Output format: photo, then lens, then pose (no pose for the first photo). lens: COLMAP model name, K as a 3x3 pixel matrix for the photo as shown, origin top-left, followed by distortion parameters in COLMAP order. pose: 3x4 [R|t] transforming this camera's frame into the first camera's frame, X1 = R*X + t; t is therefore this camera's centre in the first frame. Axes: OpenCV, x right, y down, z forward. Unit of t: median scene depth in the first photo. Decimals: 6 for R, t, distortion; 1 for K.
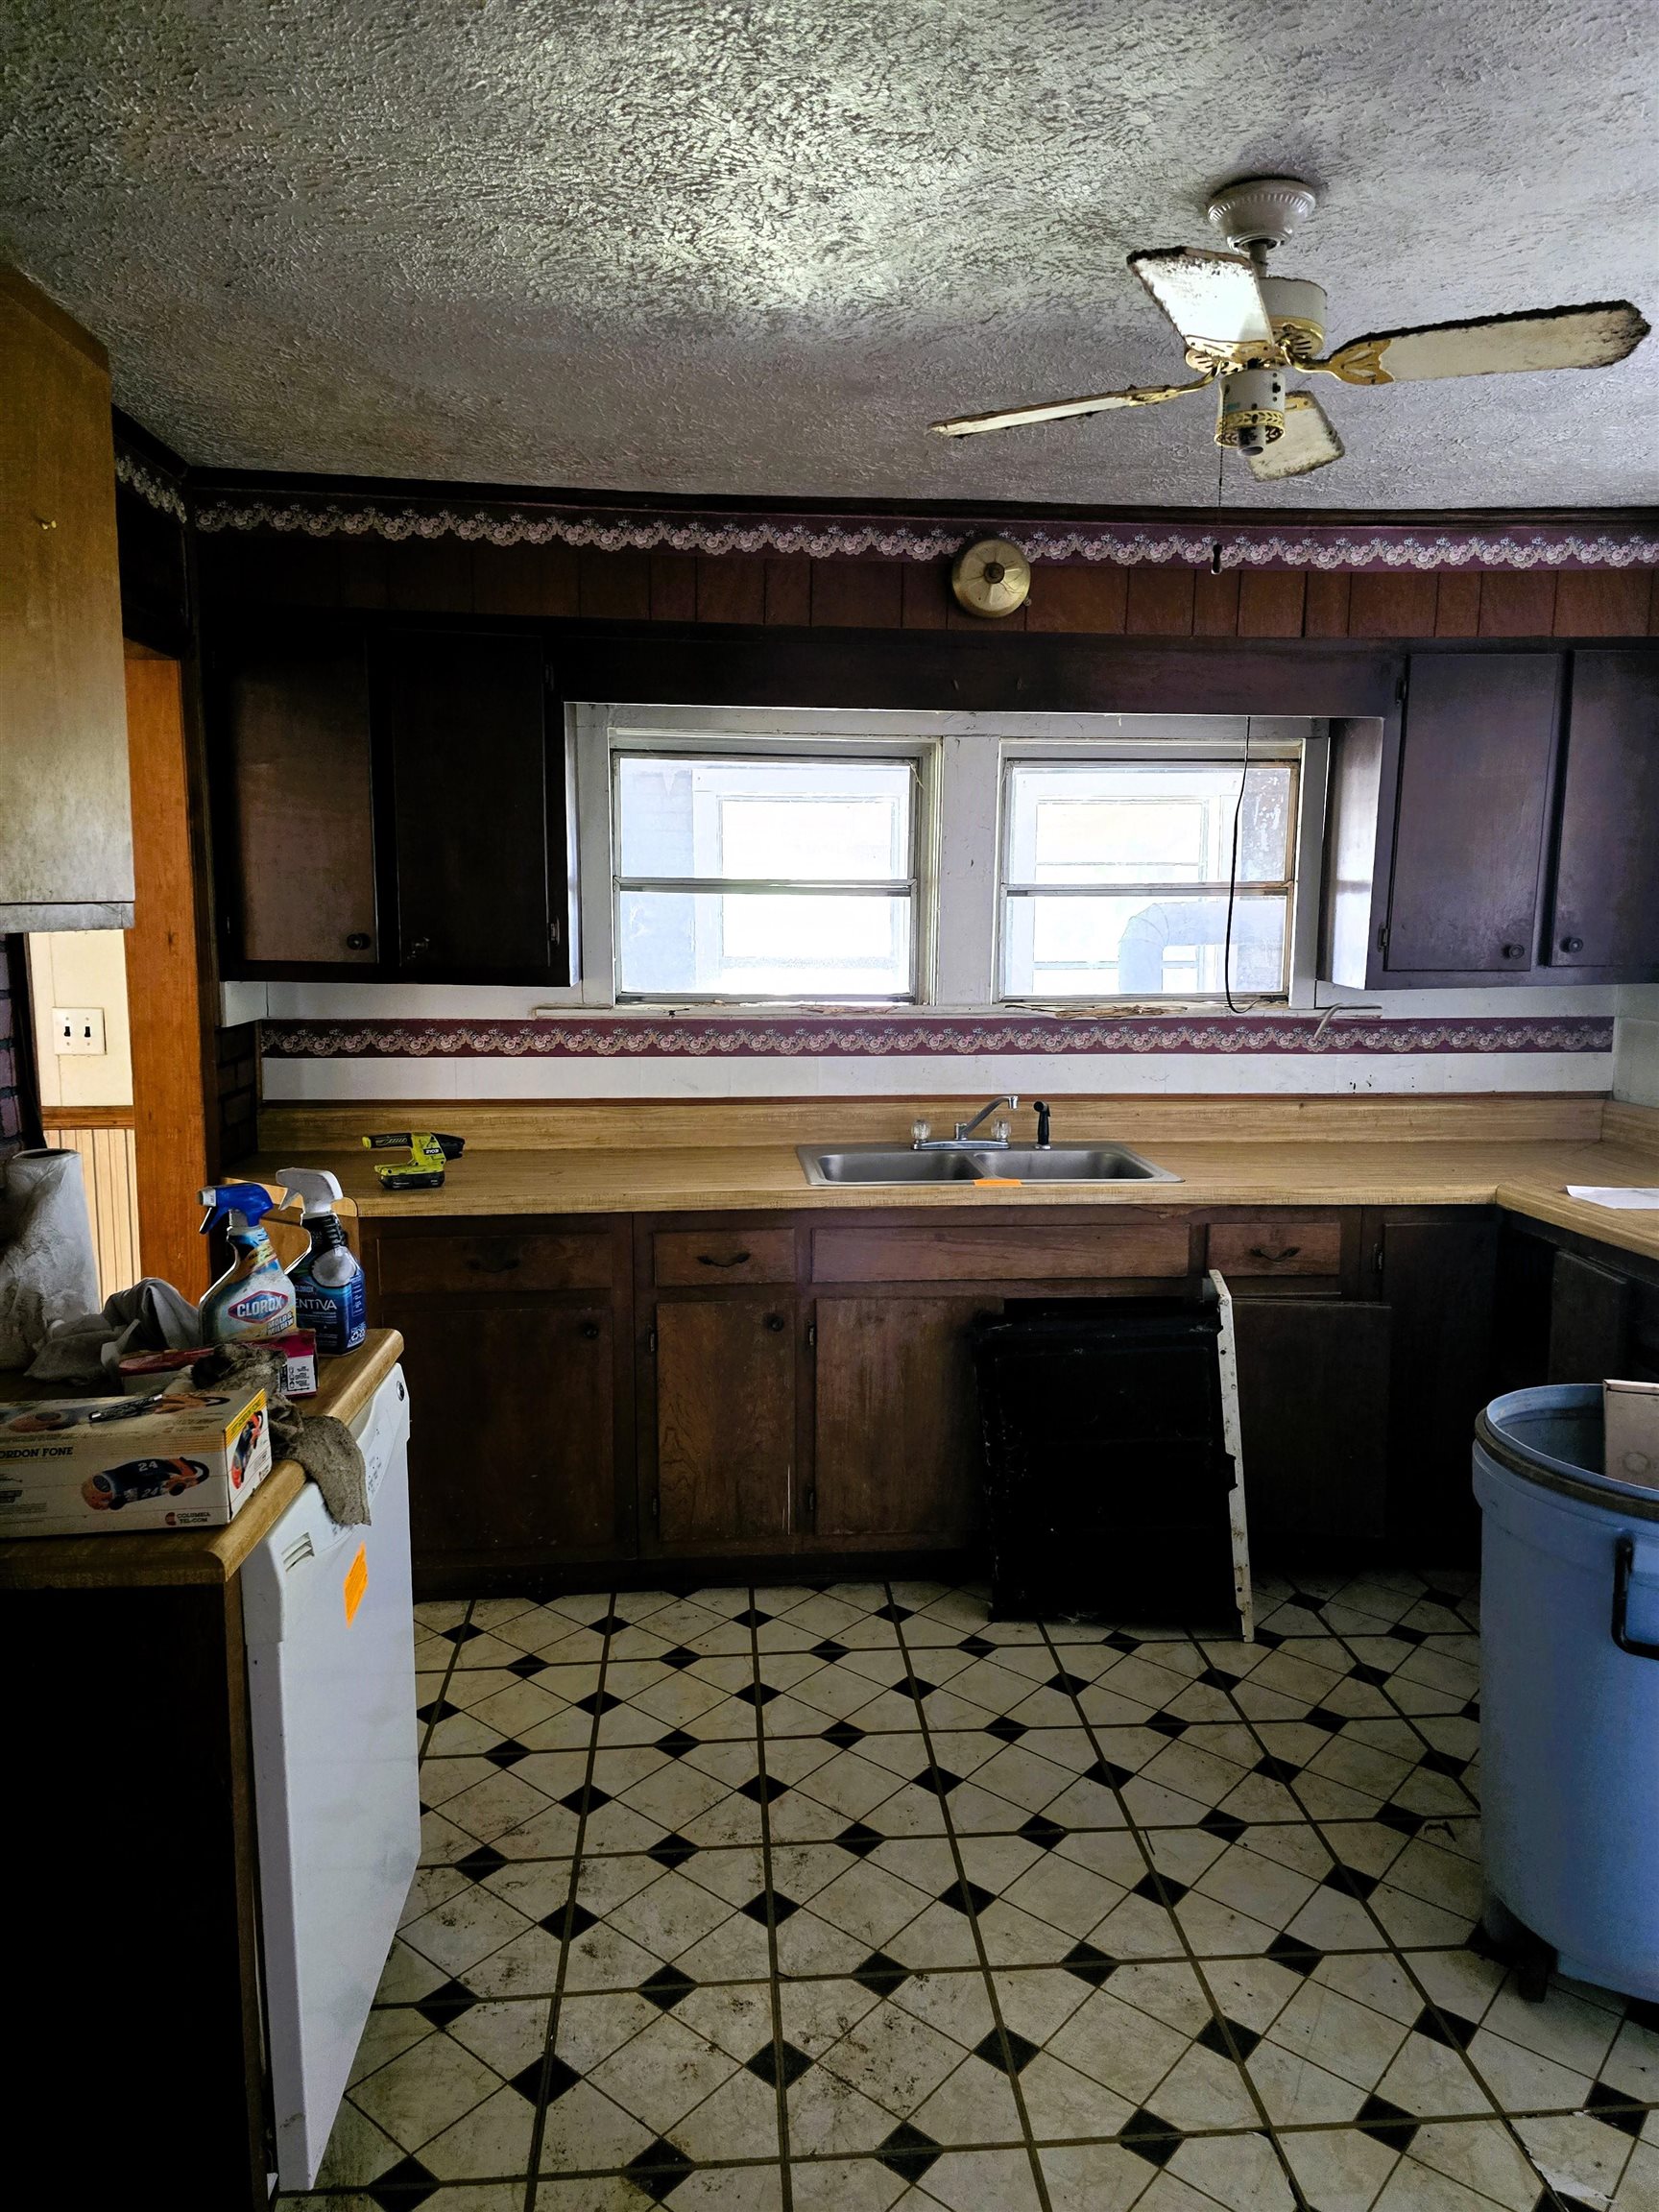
lens RADIAL K [[1491.9, 0, 835.8], [0, 1491.9, 1099.9], [0, 0, 1]] dist [0.066804, -0.063271]
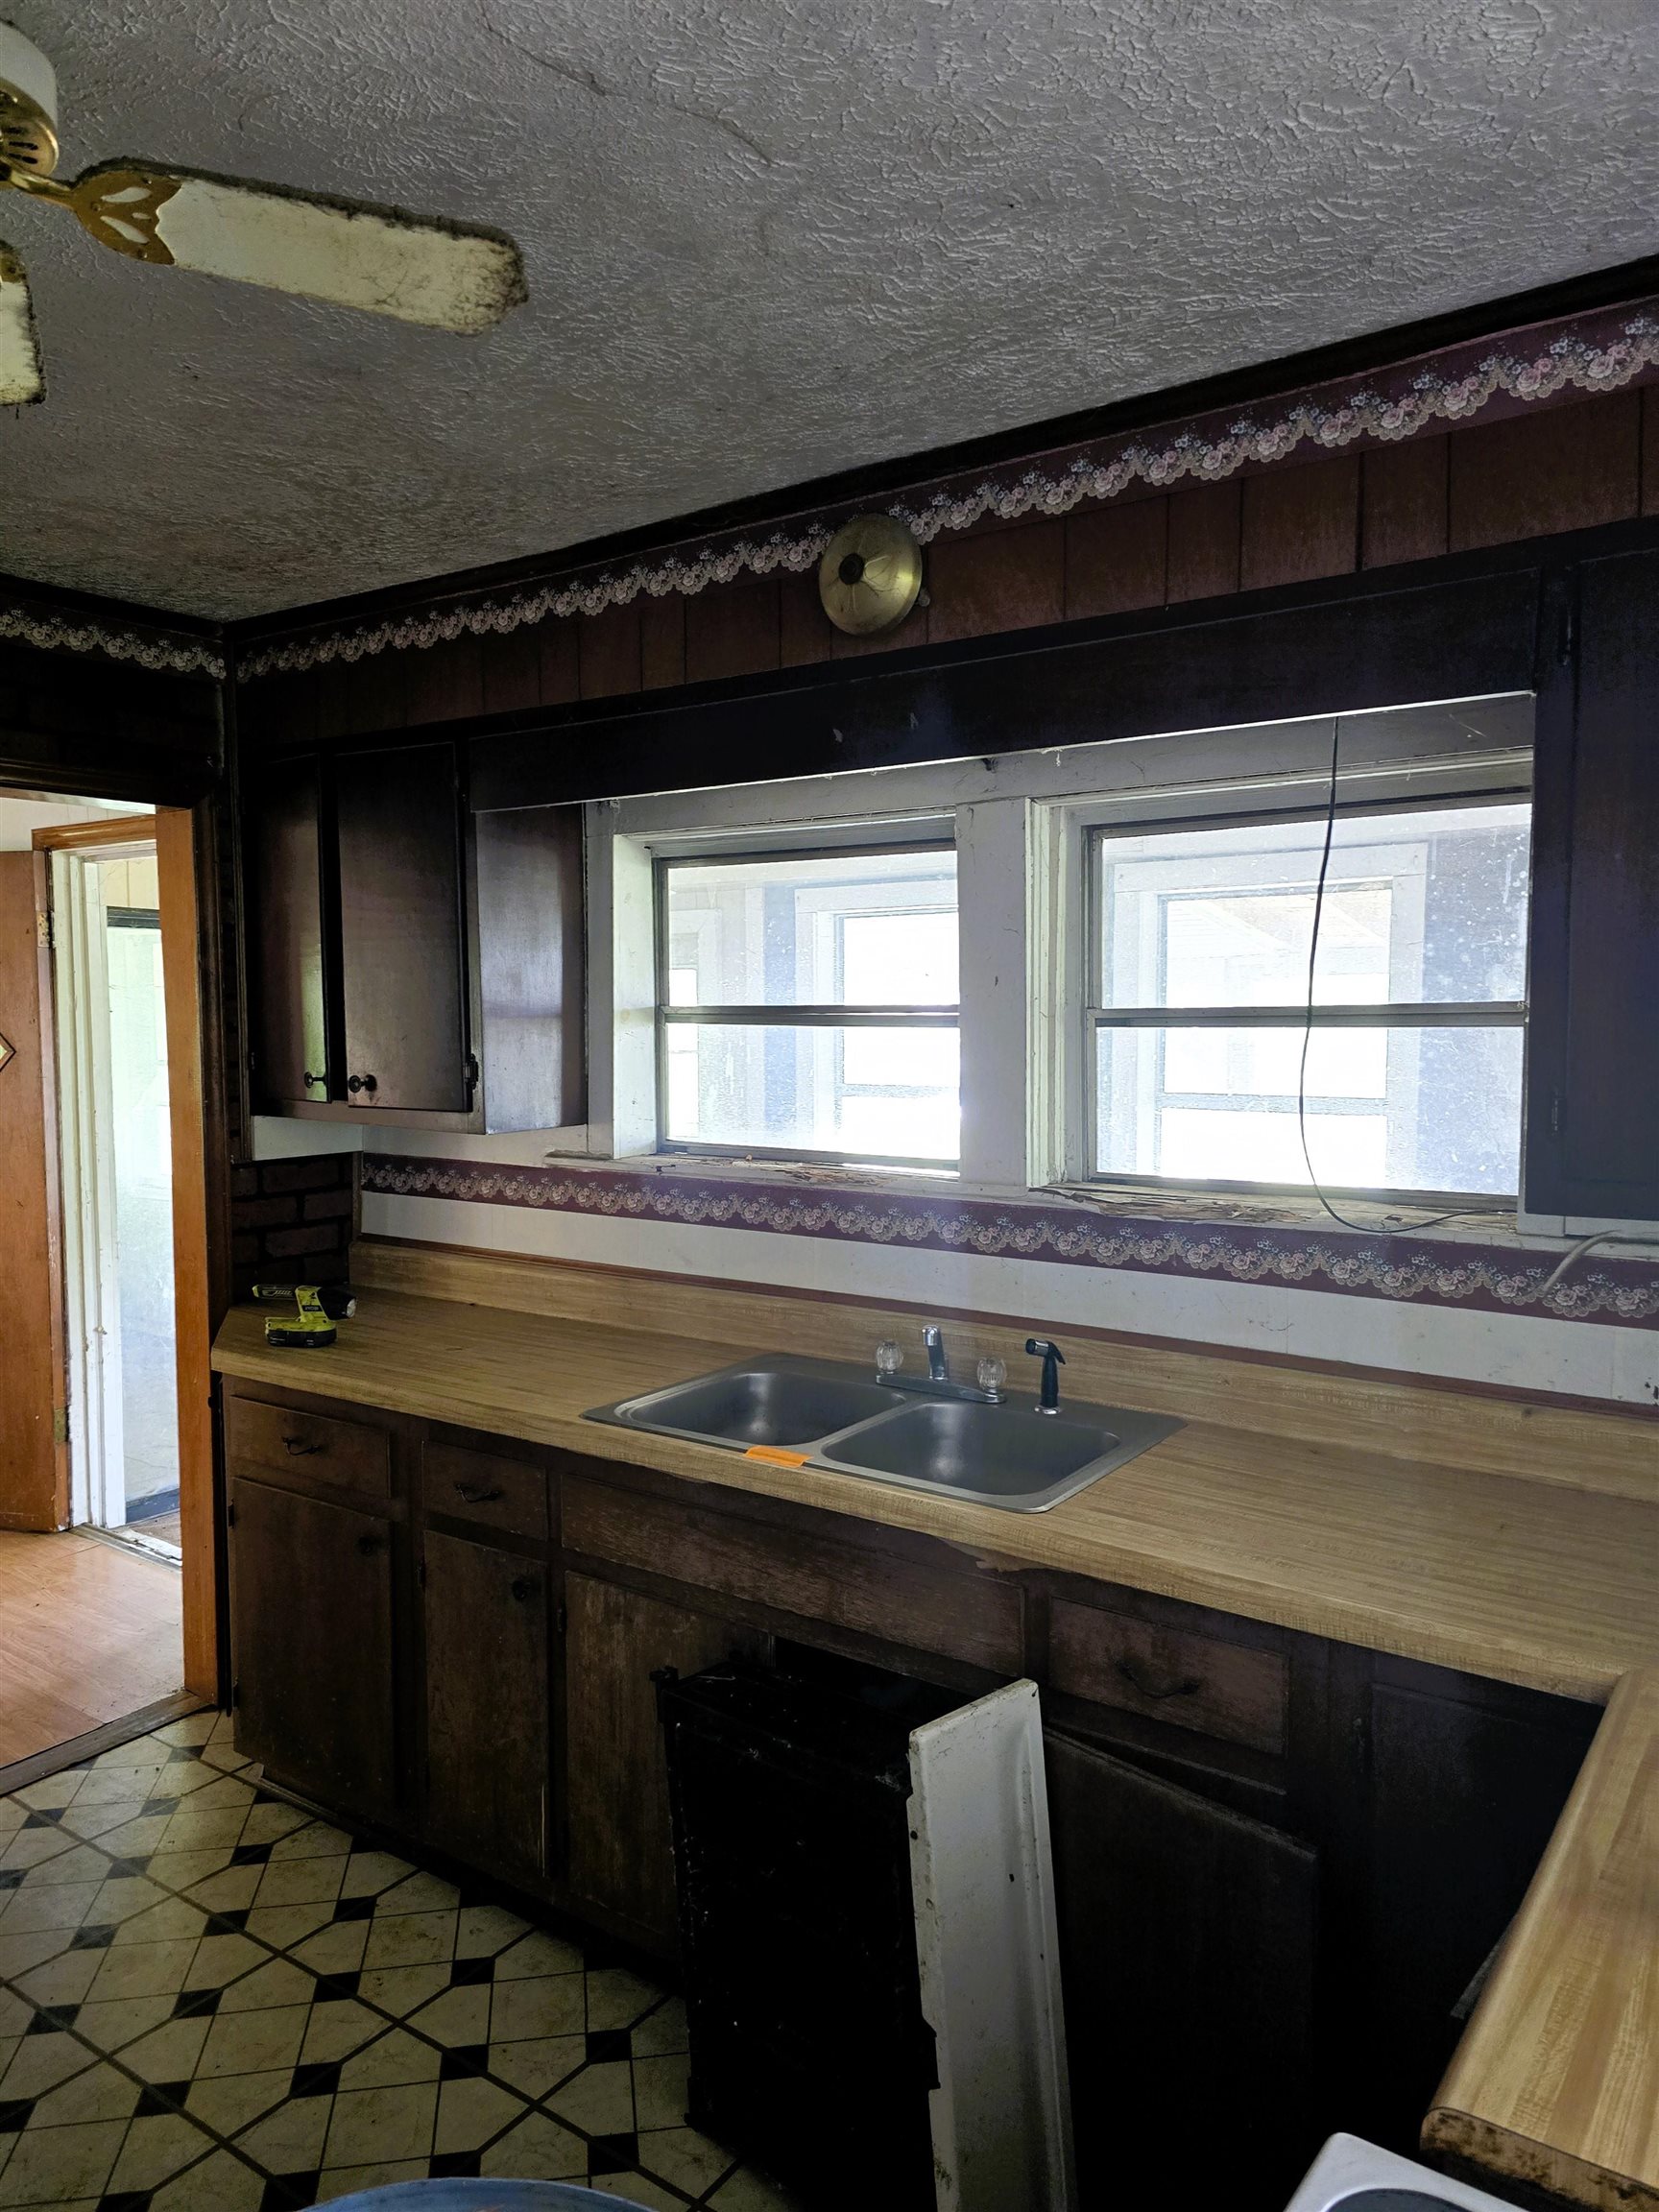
lens RADIAL K [[1491.9, 0, 826.9], [0, 1491.9, 1115.9], [0, 0, 1]] dist [0.066804, -0.063271]
pose [[0.754678, 0.039131, -0.654928, 0.547698], [-0.078080, 0.996482, -0.030433, -0.077206], [0.651433, 0.074104, 0.755078, 0.481184]]
